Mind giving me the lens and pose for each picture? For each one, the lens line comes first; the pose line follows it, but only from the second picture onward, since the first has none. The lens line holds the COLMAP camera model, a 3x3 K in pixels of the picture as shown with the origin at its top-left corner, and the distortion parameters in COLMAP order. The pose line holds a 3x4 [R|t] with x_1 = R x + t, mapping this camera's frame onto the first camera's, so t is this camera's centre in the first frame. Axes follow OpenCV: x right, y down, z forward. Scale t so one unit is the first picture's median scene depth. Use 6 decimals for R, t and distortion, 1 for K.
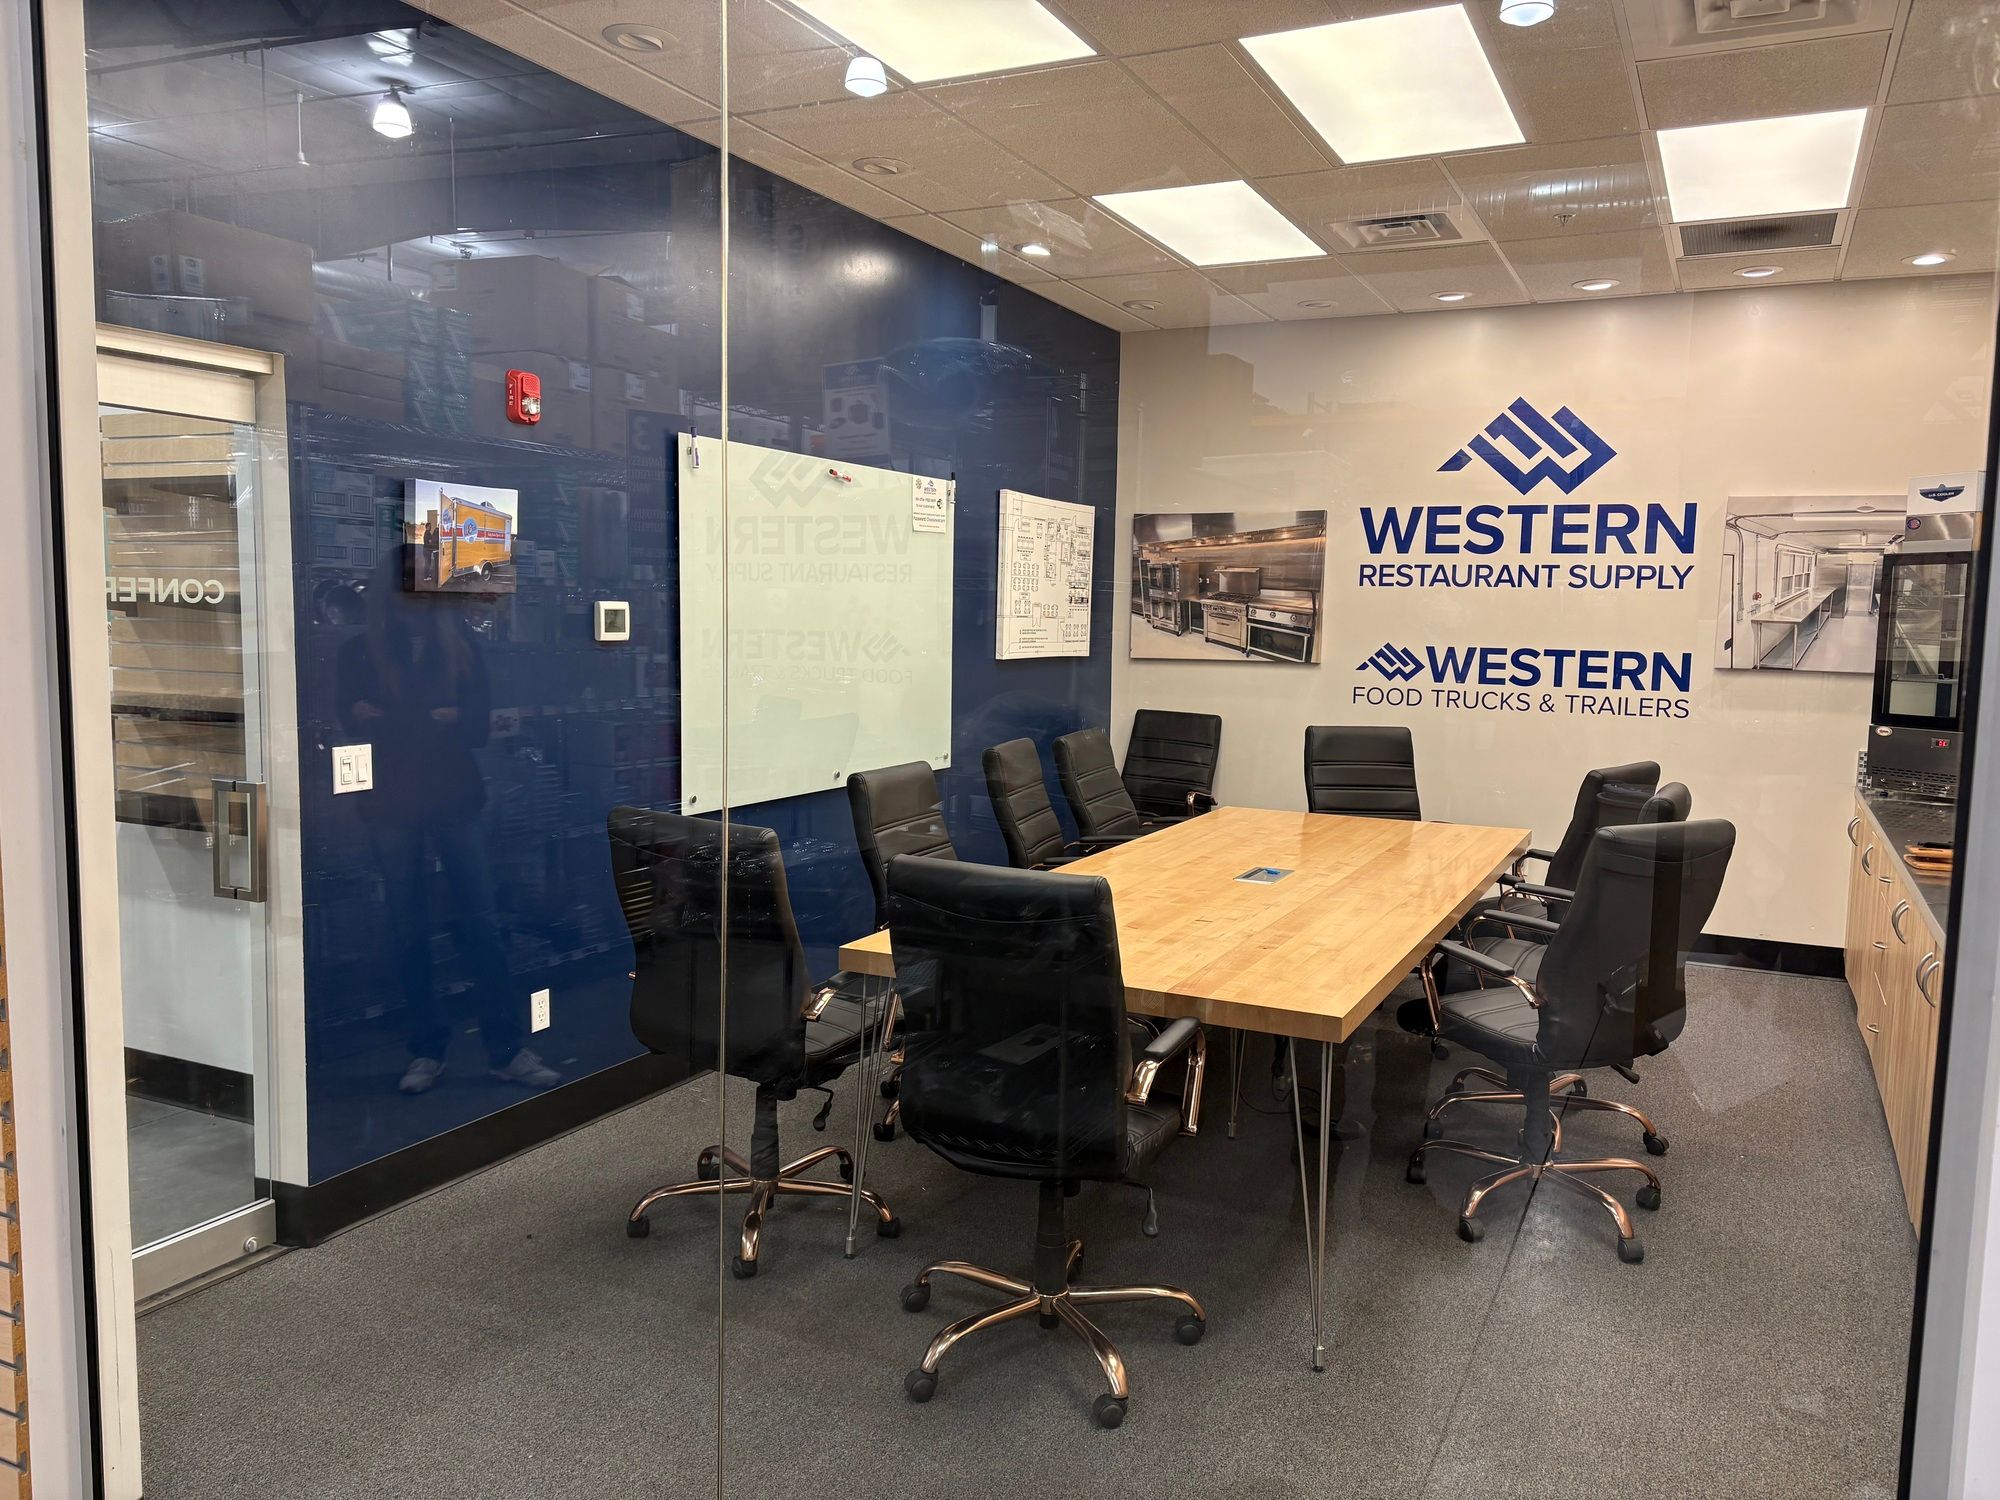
lens RADIAL K [[1509.0, 0, 1001.3], [0, 1509.0, 747.4], [0, 0, 1]] dist [0.054269, 0.002002]
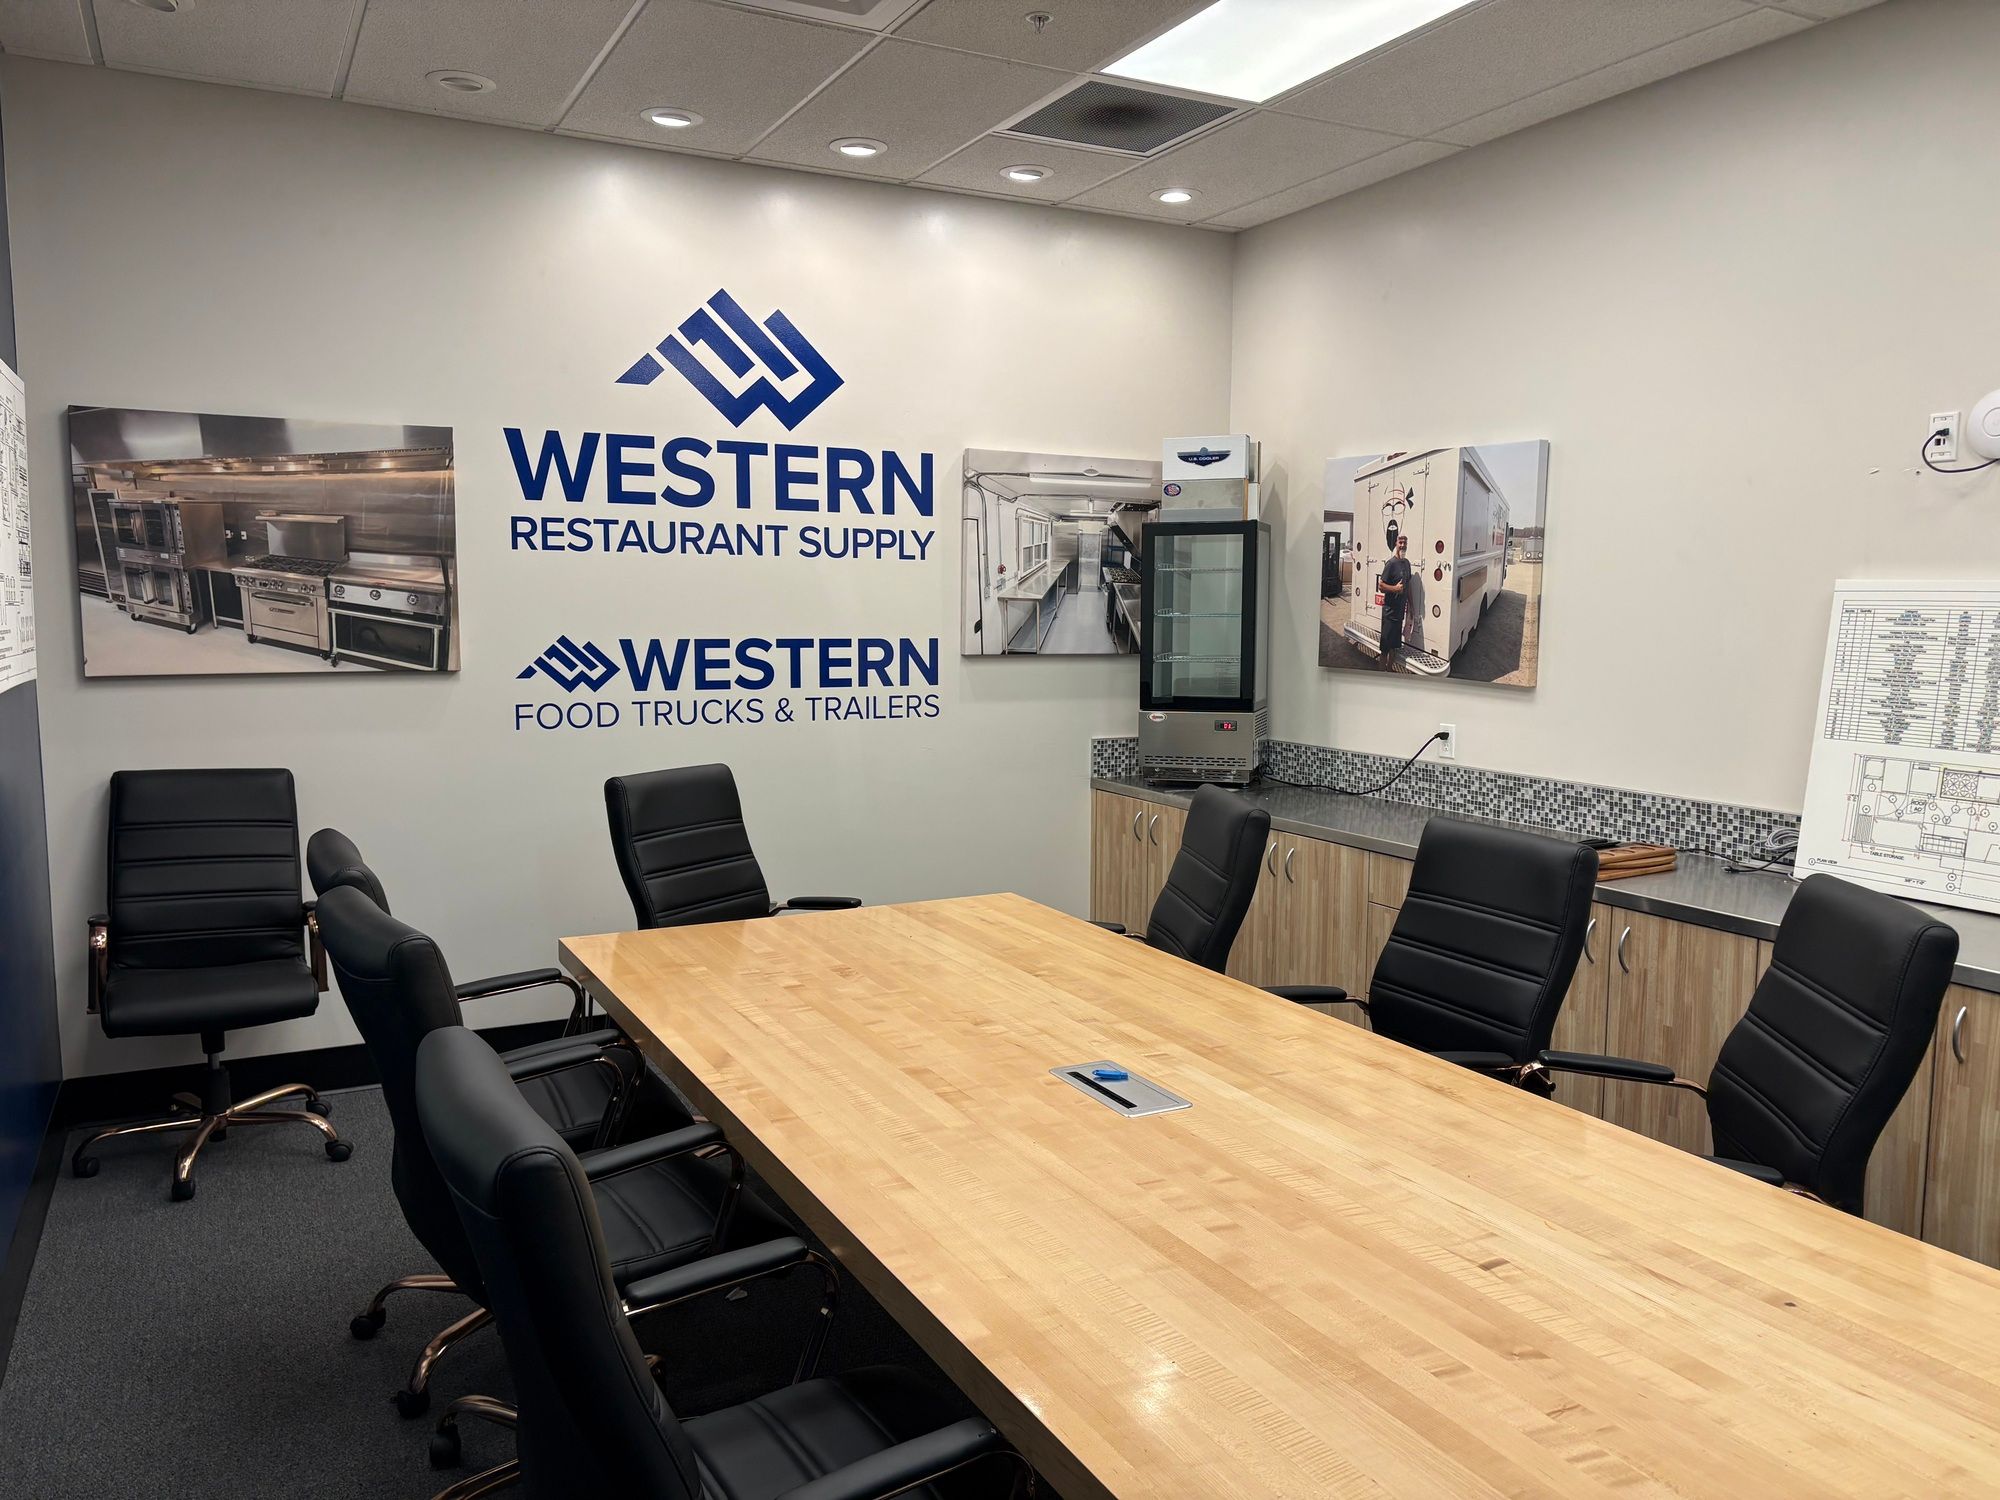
lens RADIAL K [[1509.0, 0, 995.6], [0, 1509.0, 763.8], [0, 0, 1]] dist [0.054269, 0.002002]
pose [[0.606096, -0.099088, 0.789196, -0.167806], [0.079667, 0.994783, 0.063717, -0.041562], [-0.791392, 0.024254, 0.610828, 0.456759]]
